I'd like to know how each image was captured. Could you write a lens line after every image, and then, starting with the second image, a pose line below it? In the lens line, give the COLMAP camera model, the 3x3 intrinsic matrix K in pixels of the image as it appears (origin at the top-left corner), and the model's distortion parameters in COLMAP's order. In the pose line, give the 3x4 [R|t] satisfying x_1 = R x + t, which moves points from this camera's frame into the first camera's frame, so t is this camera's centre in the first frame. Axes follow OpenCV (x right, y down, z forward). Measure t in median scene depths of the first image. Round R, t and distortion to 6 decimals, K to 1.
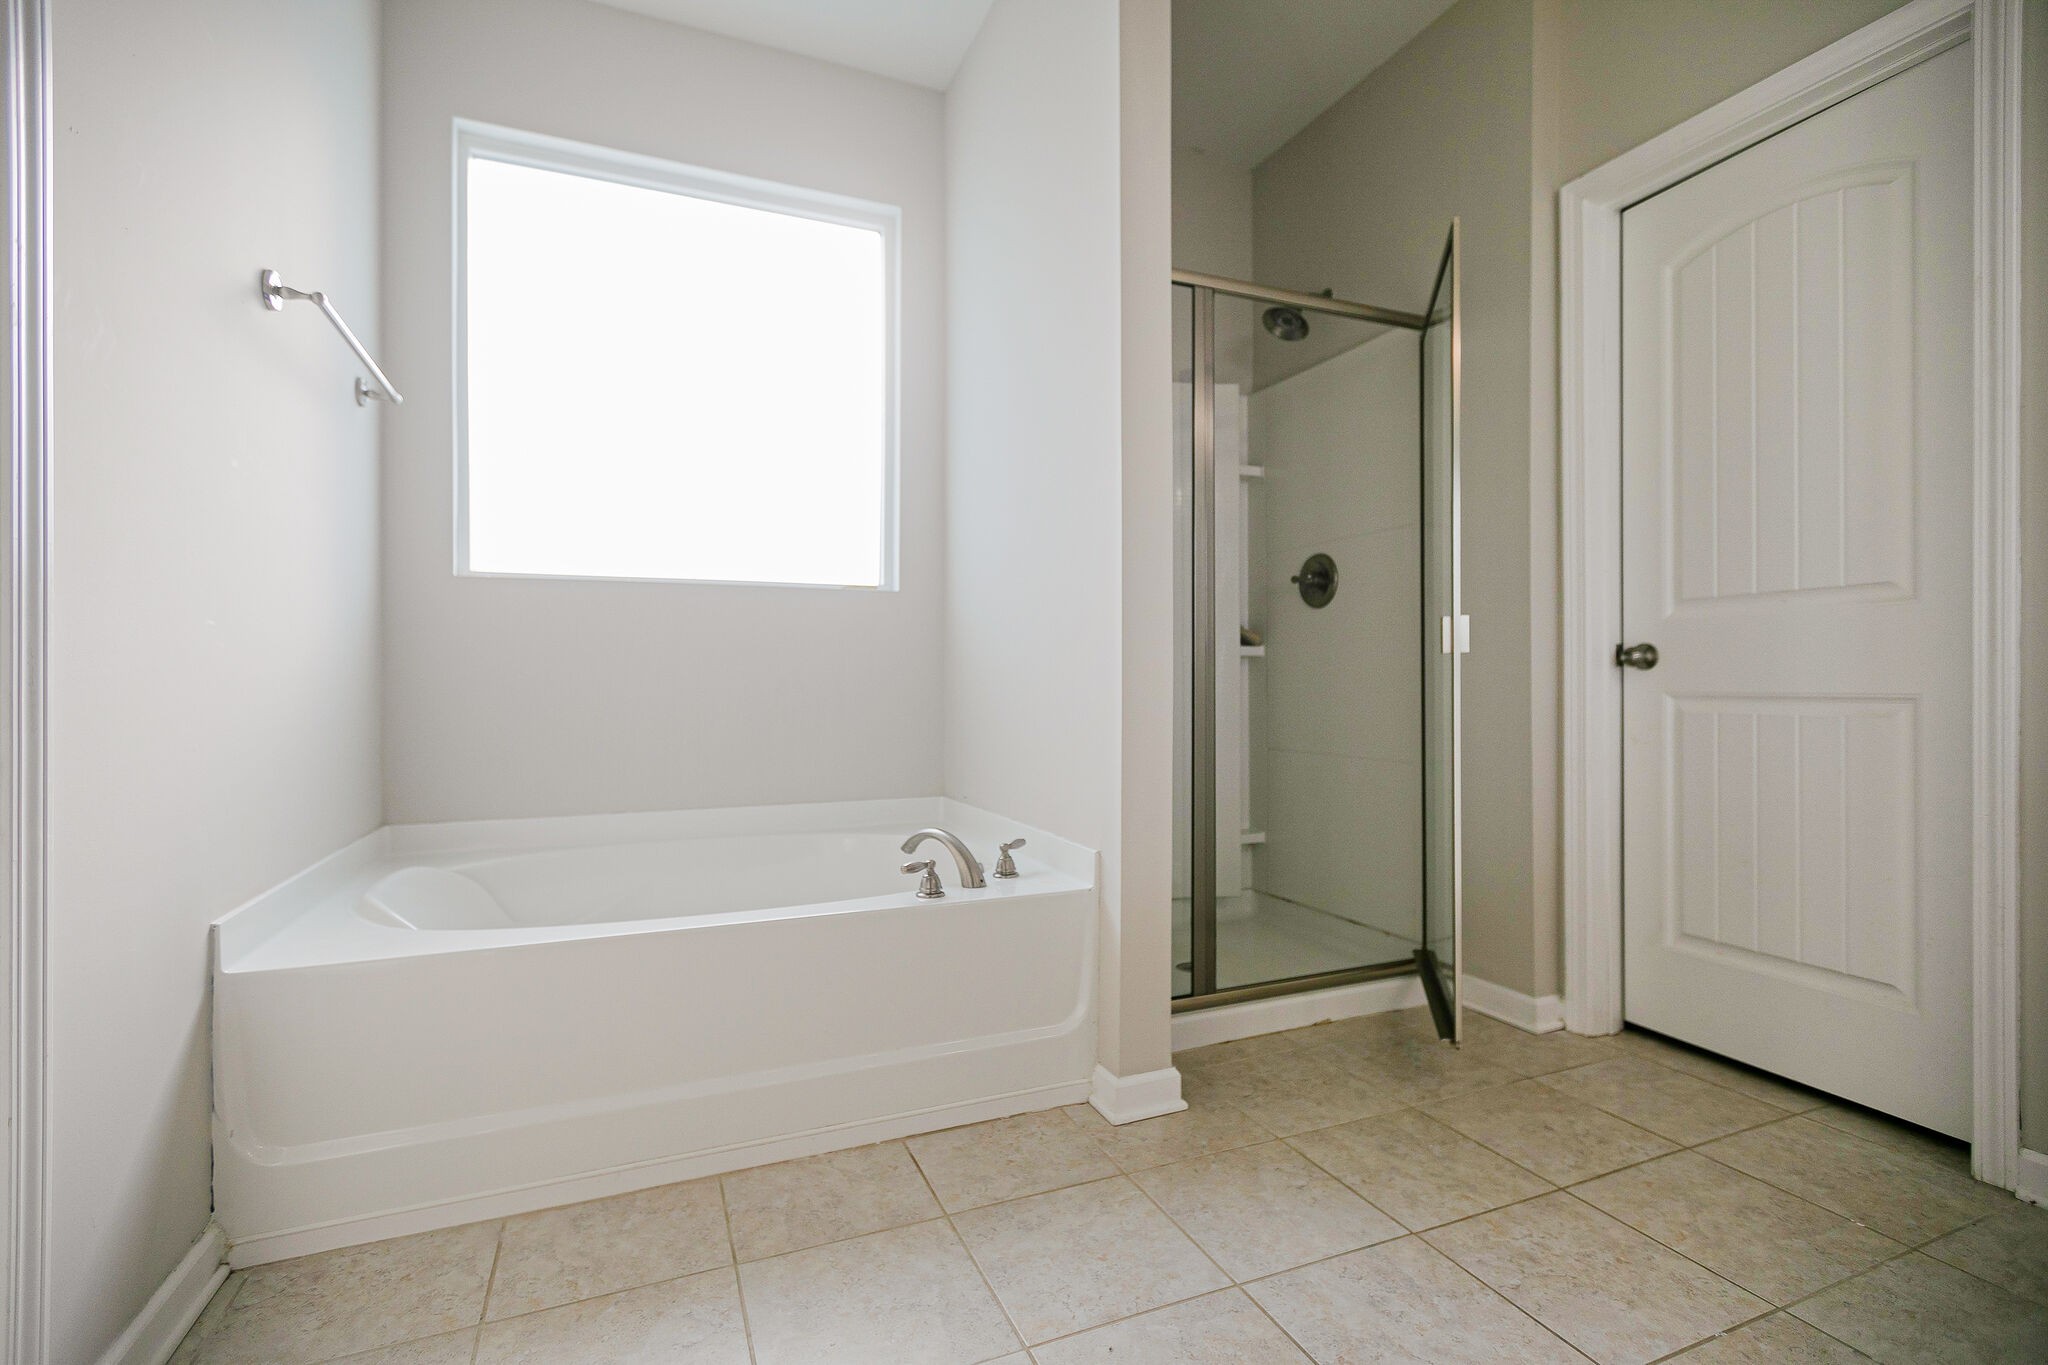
lens RADIAL K [[952.4, 0, 1023.6], [0, 952.4, 690.1], [0, 0, 1]] dist [0.000099, 0.000177]
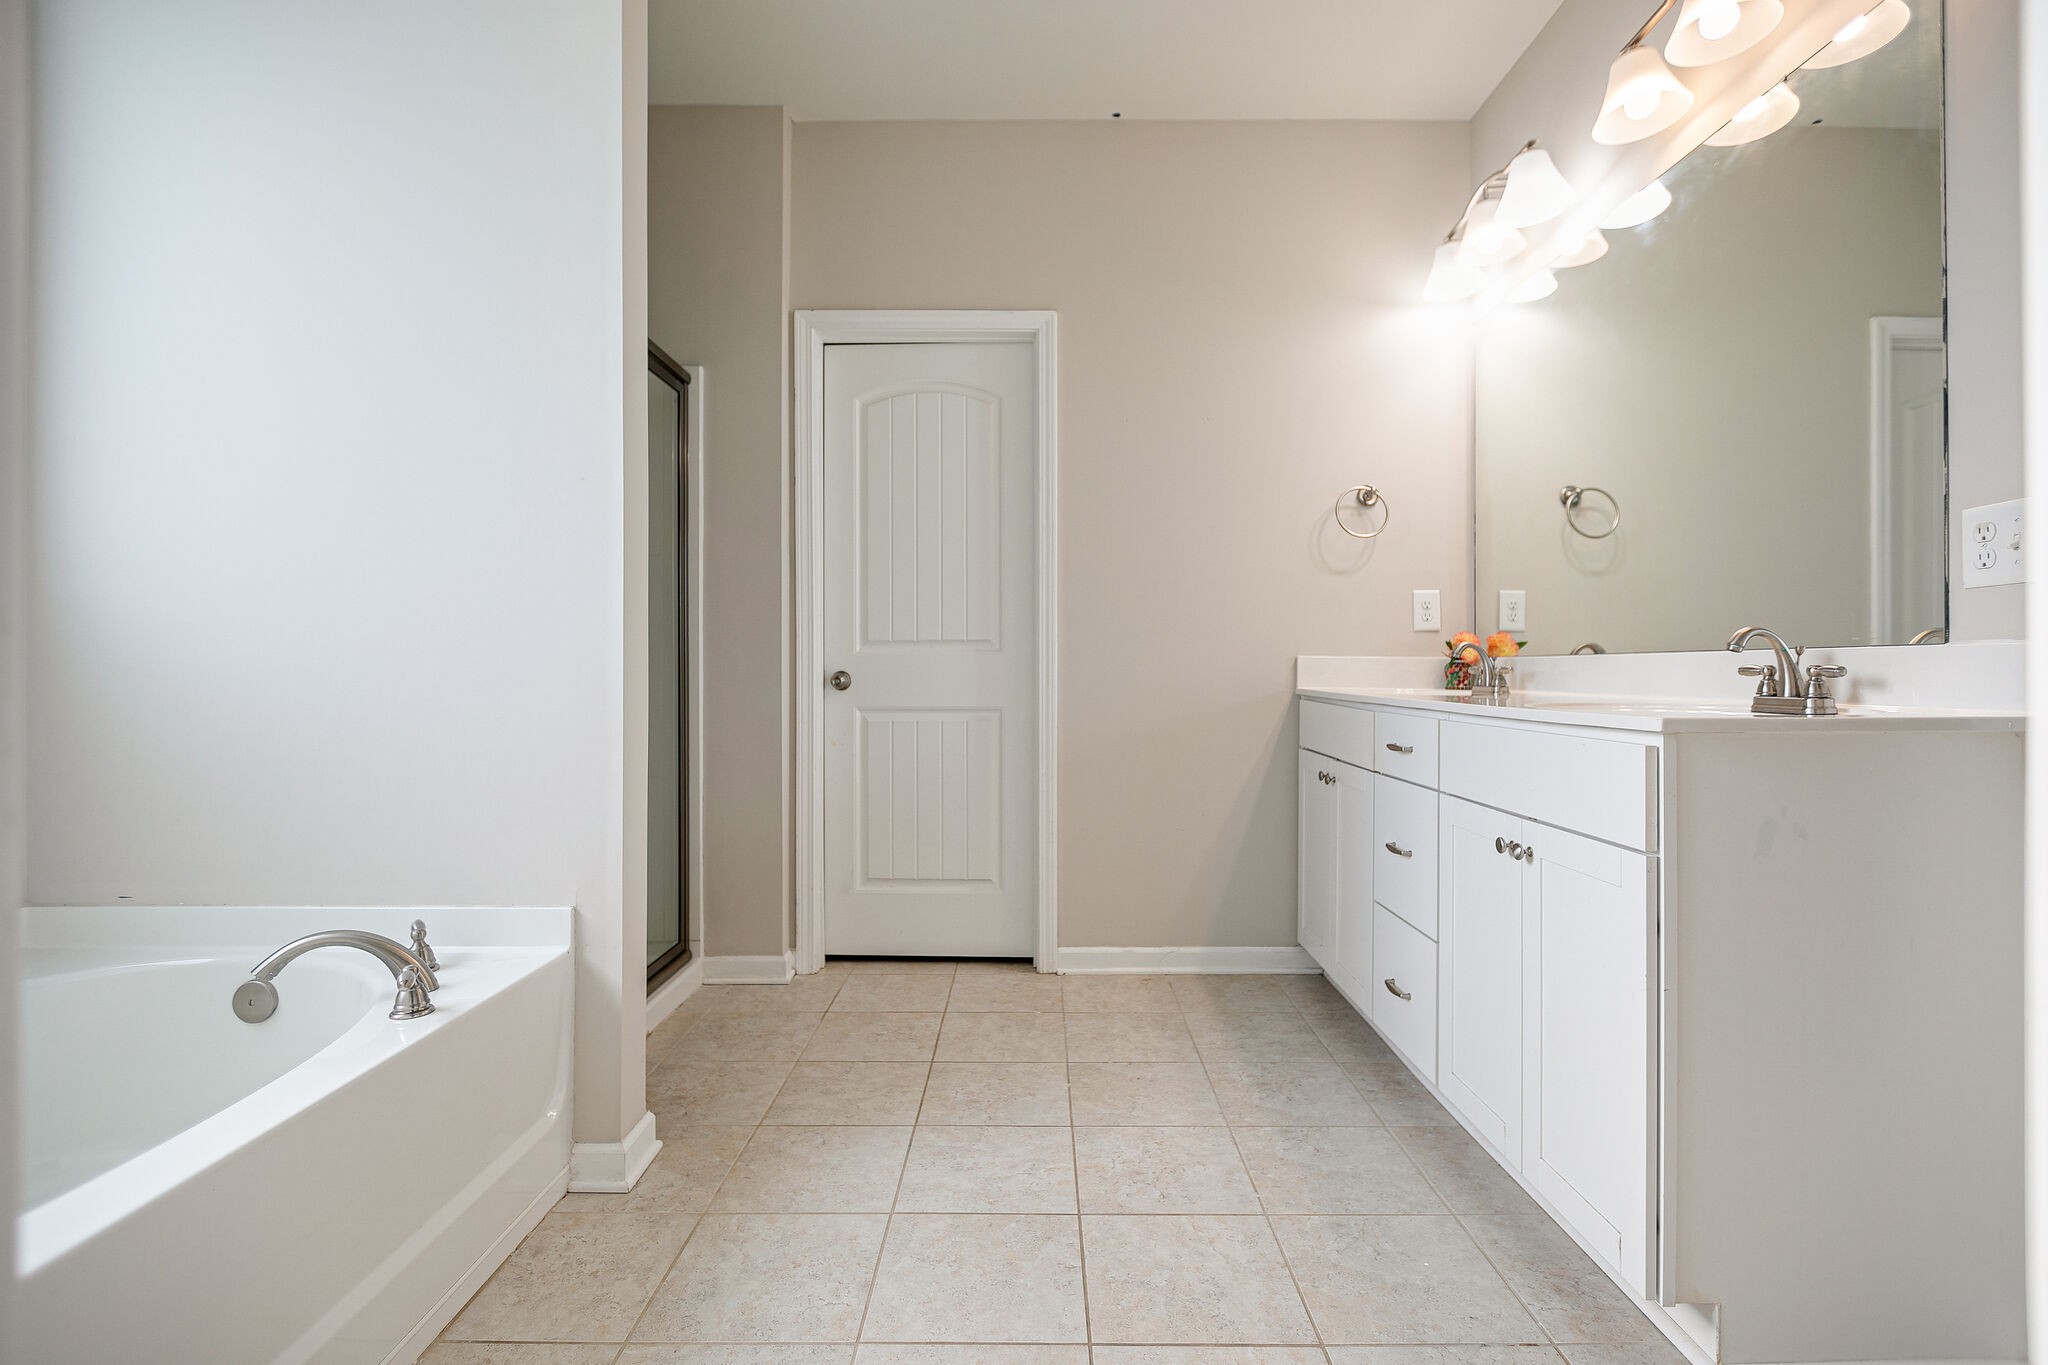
lens RADIAL K [[1009.1, 0, 1026.2], [0, 1009.1, 669.6], [0, 0, 1]] dist [-0.000161, -0.001582]
pose [[0.363475, 0.001979, 0.931602, -0.686909], [0.005886, 0.999973, -0.004421, -0.049716], [-0.931586, 0.007090, 0.363453, 0.270948]]
